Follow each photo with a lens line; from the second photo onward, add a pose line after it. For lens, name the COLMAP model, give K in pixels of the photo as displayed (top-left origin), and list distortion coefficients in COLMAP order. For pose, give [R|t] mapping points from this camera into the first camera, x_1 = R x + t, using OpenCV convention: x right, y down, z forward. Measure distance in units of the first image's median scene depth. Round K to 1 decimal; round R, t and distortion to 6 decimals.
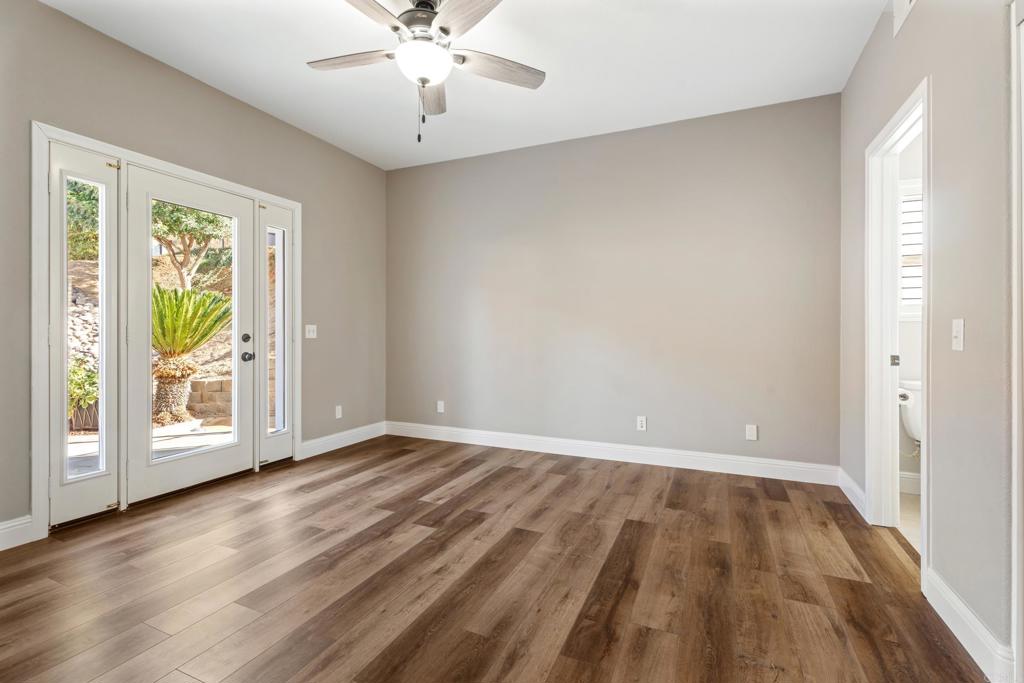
lens RADIAL K [[469.5, 0, 512.8], [0, 469.5, 335.5], [0, 0, 1]] dist [-0.000544, 0.000585]
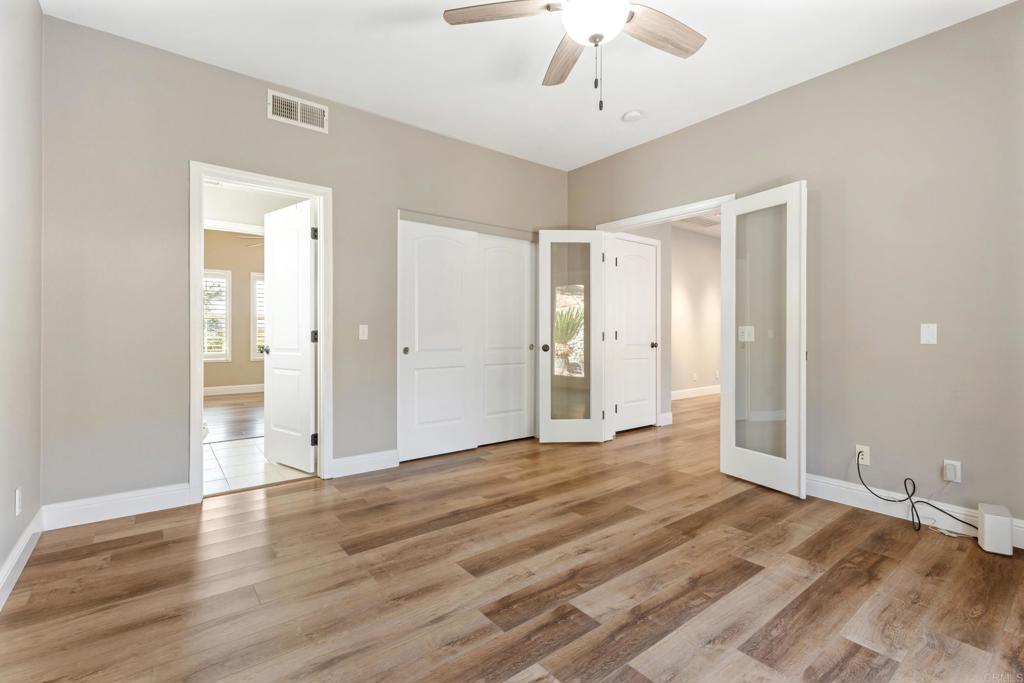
lens RADIAL K [[469.5, 0, 510.1], [0, 469.5, 336.0], [0, 0, 1]] dist [-0.000544, 0.000585]
pose [[-0.884547, -0.011644, 0.466306, -0.477555], [-0.005323, 0.999875, 0.014870, -0.013032], [-0.466421, 0.010671, -0.884498, 1.934595]]
